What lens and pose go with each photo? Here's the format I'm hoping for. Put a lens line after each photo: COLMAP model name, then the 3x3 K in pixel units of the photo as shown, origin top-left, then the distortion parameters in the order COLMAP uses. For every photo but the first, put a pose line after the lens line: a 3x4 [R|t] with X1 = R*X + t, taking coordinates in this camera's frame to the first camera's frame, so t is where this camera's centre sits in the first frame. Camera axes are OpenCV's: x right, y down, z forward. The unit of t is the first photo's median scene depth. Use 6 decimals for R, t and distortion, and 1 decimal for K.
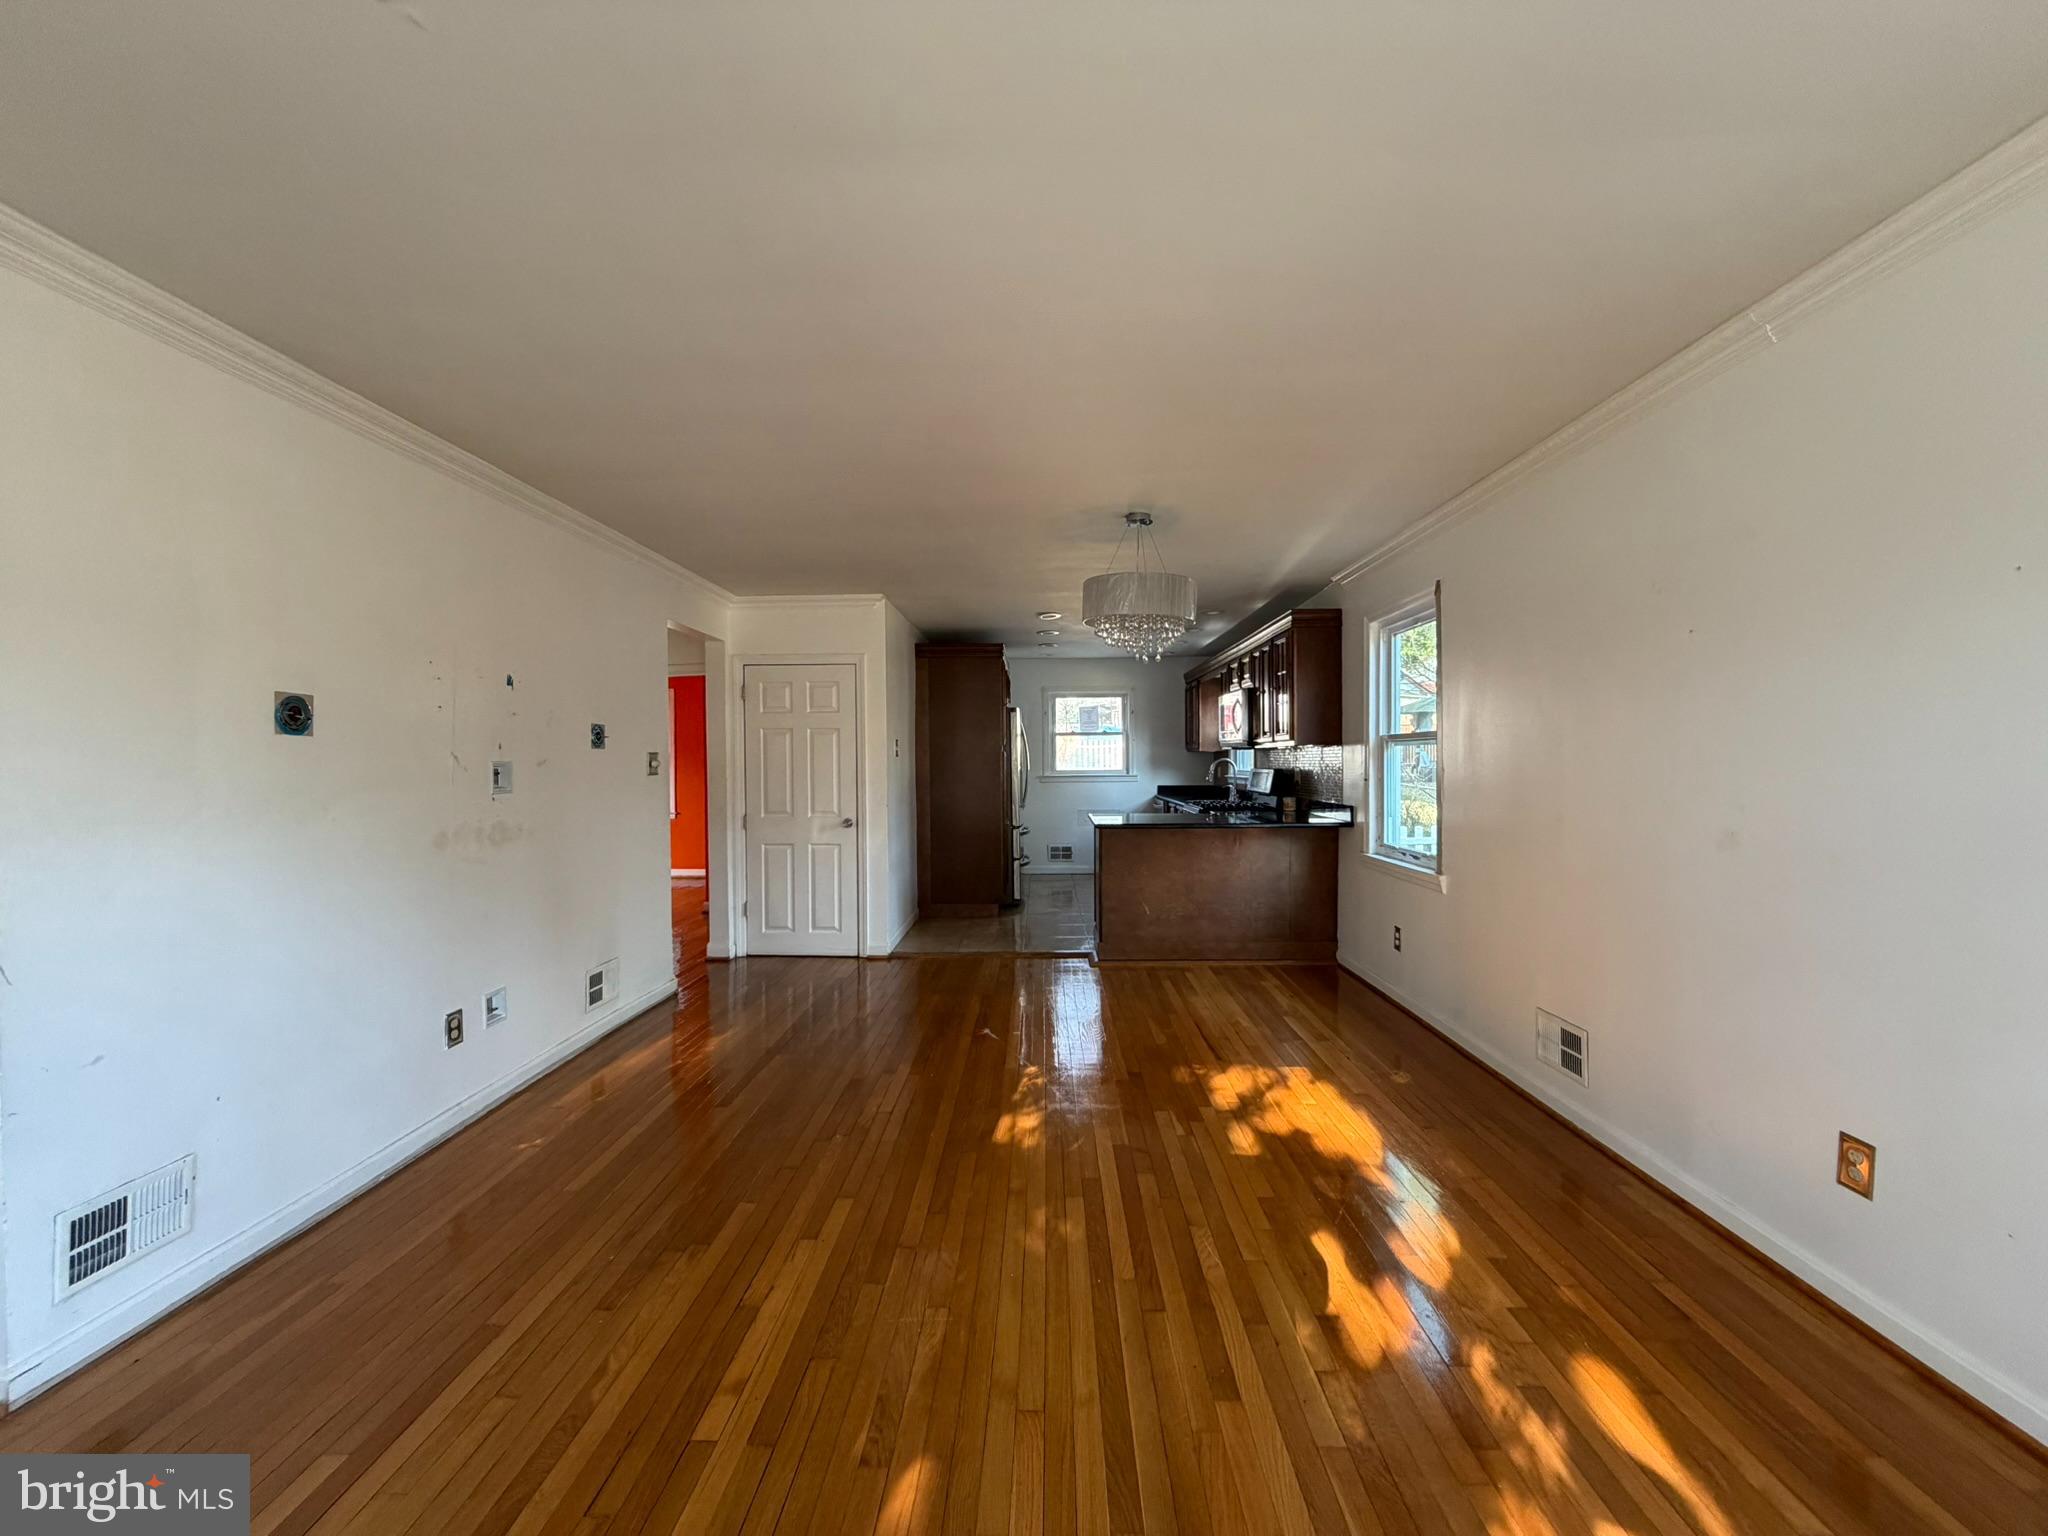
lens RADIAL K [[818.0, 0, 1016.4], [0, 818.0, 768.5], [0, 0, 1]] dist [0.002866, -0.000868]
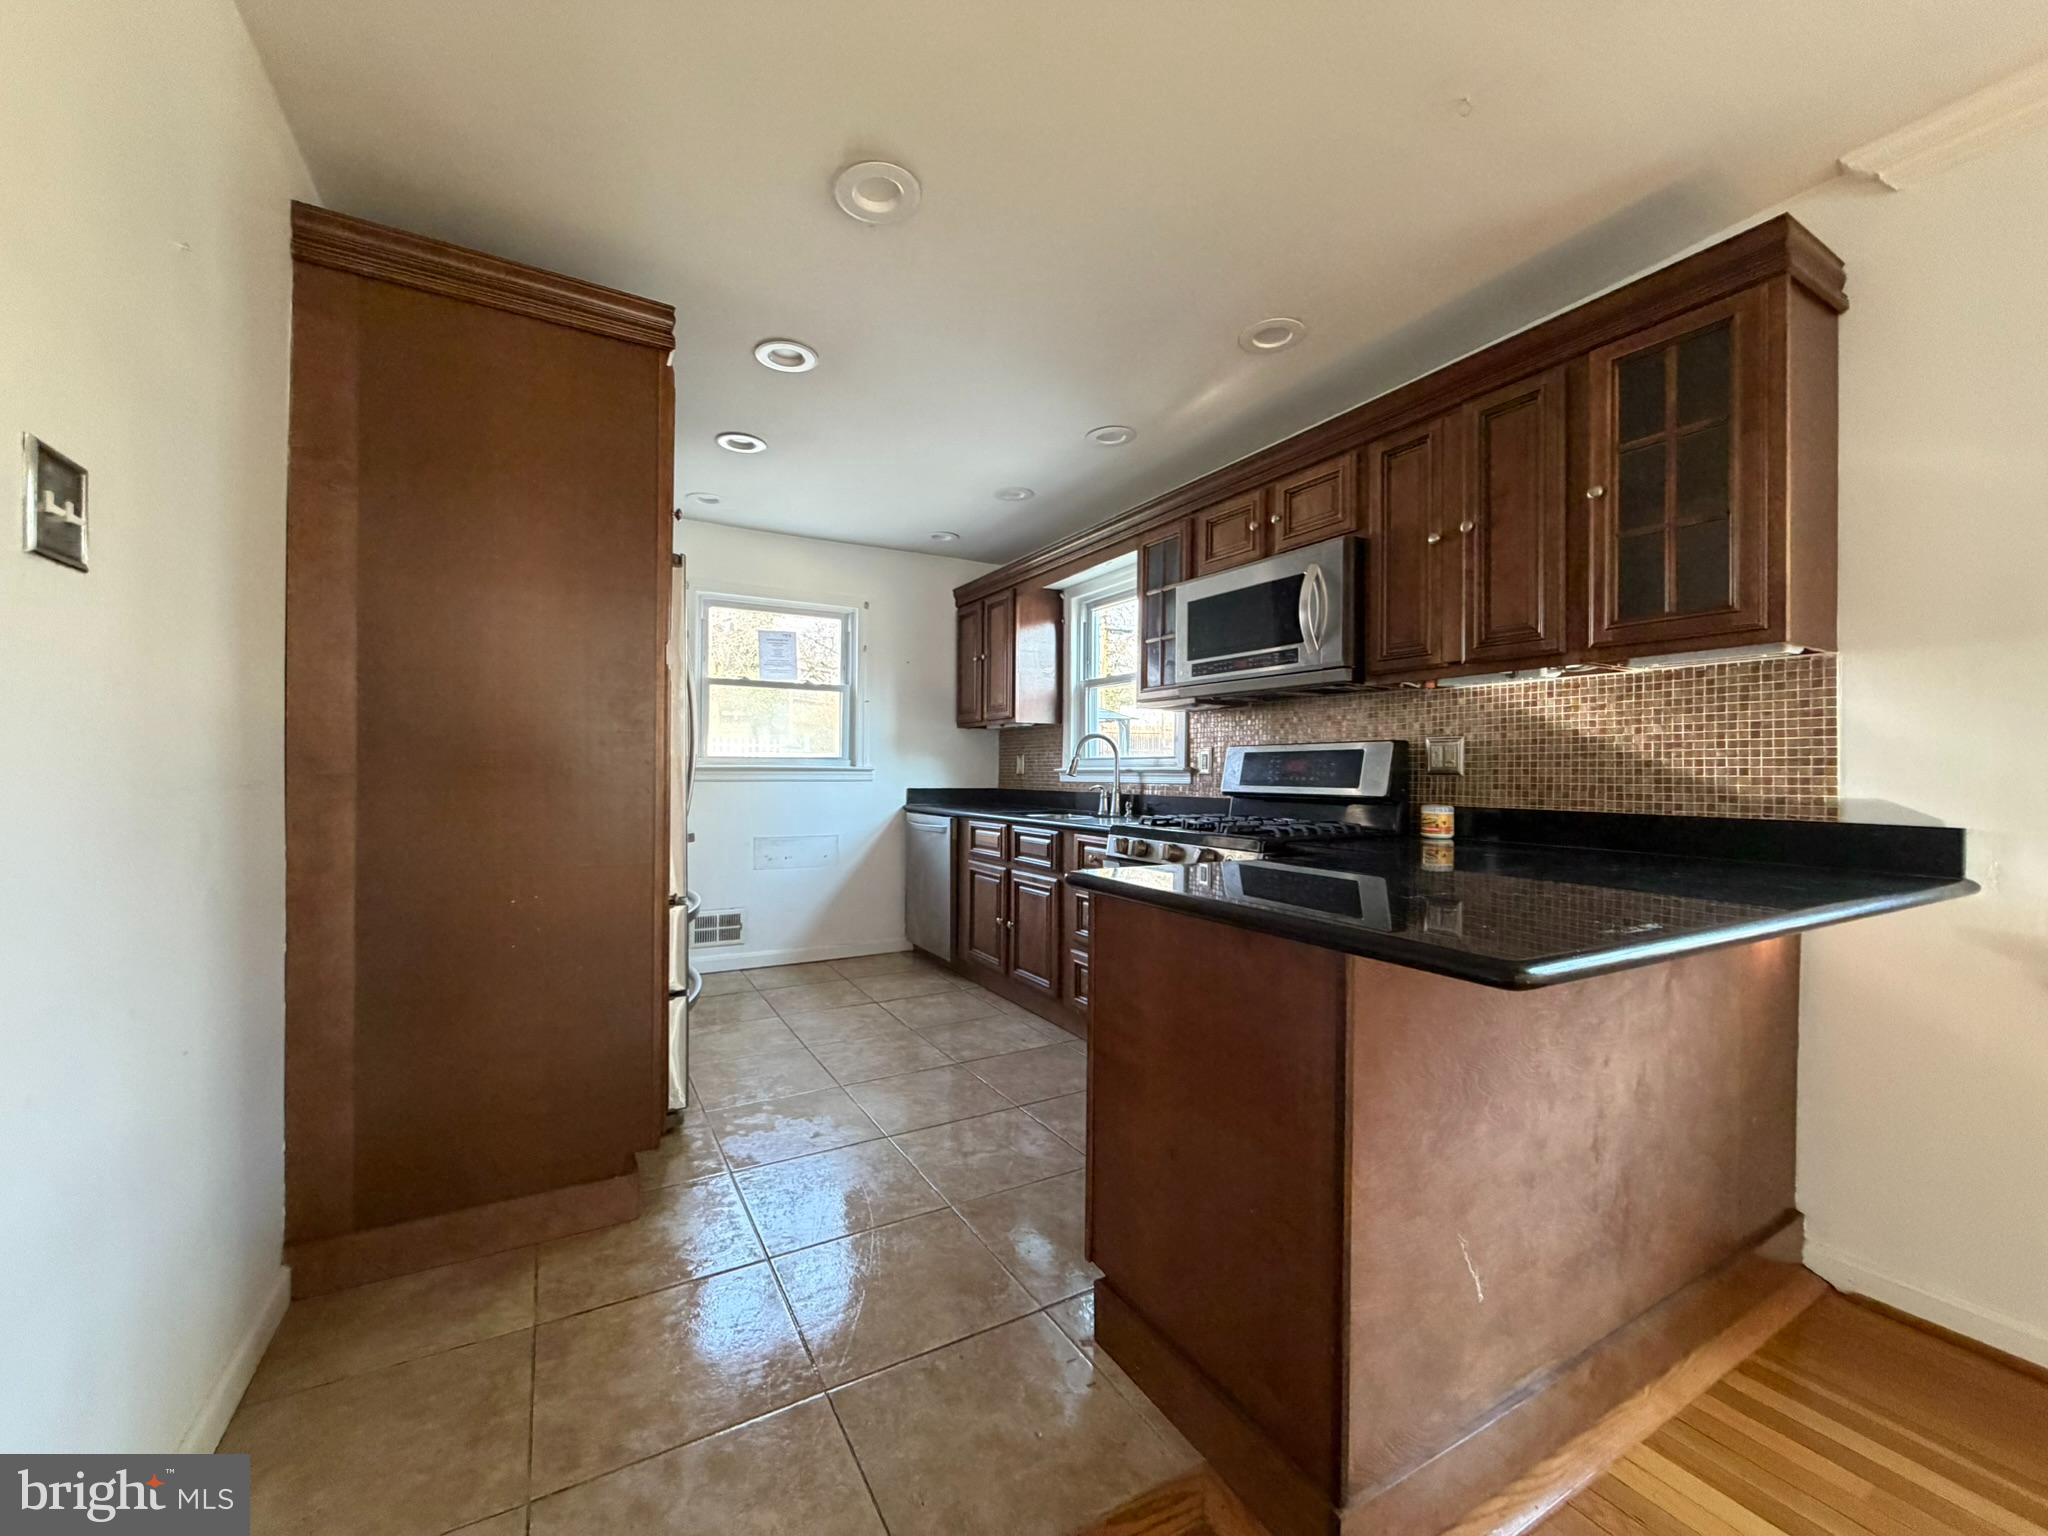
lens RADIAL K [[818.0, 0, 1016.7], [0, 818.0, 771.0], [0, 0, 1]] dist [0.002866, -0.000868]
pose [[0.854478, 0.015286, 0.519262, -0.101353], [-0.009033, 0.999853, -0.014569, 0.036682], [-0.519409, 0.007758, 0.854491, 1.095039]]
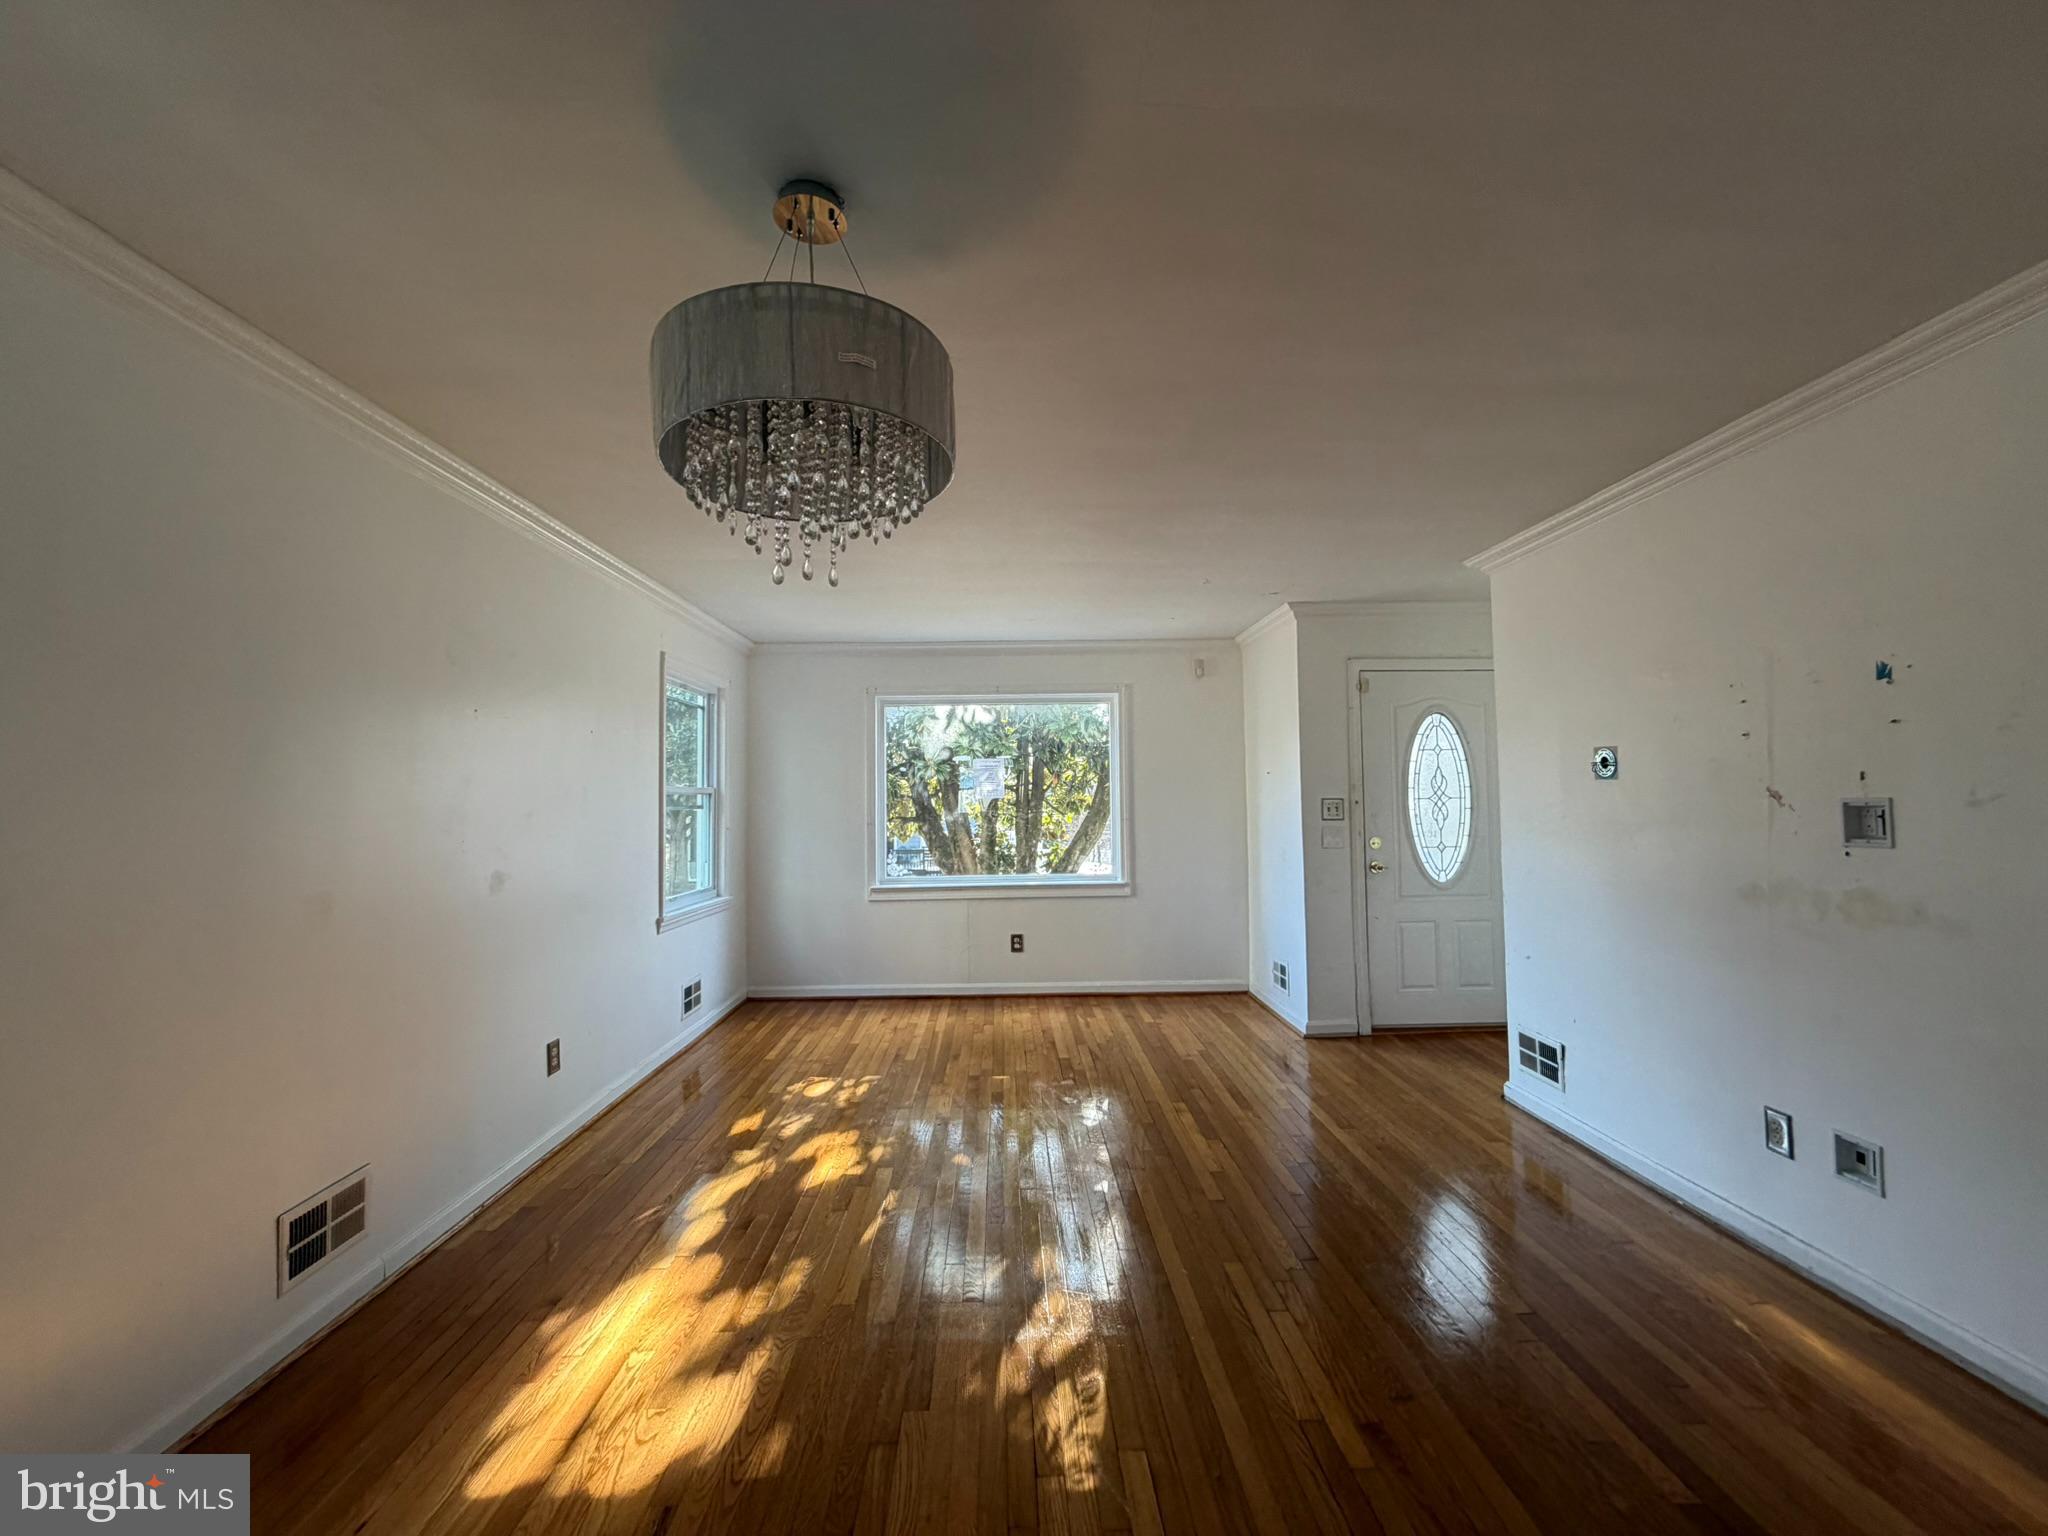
lens RADIAL K [[818.0, 0, 1013.0], [0, 818.0, 784.7], [0, 0, 1]] dist [0.002866, -0.000868]
pose [[-0.998531, 0.019157, -0.050689, 0.068600], [0.019815, 0.999725, -0.012508, -0.019900], [0.050435, -0.013494, -0.998636, 1.255169]]
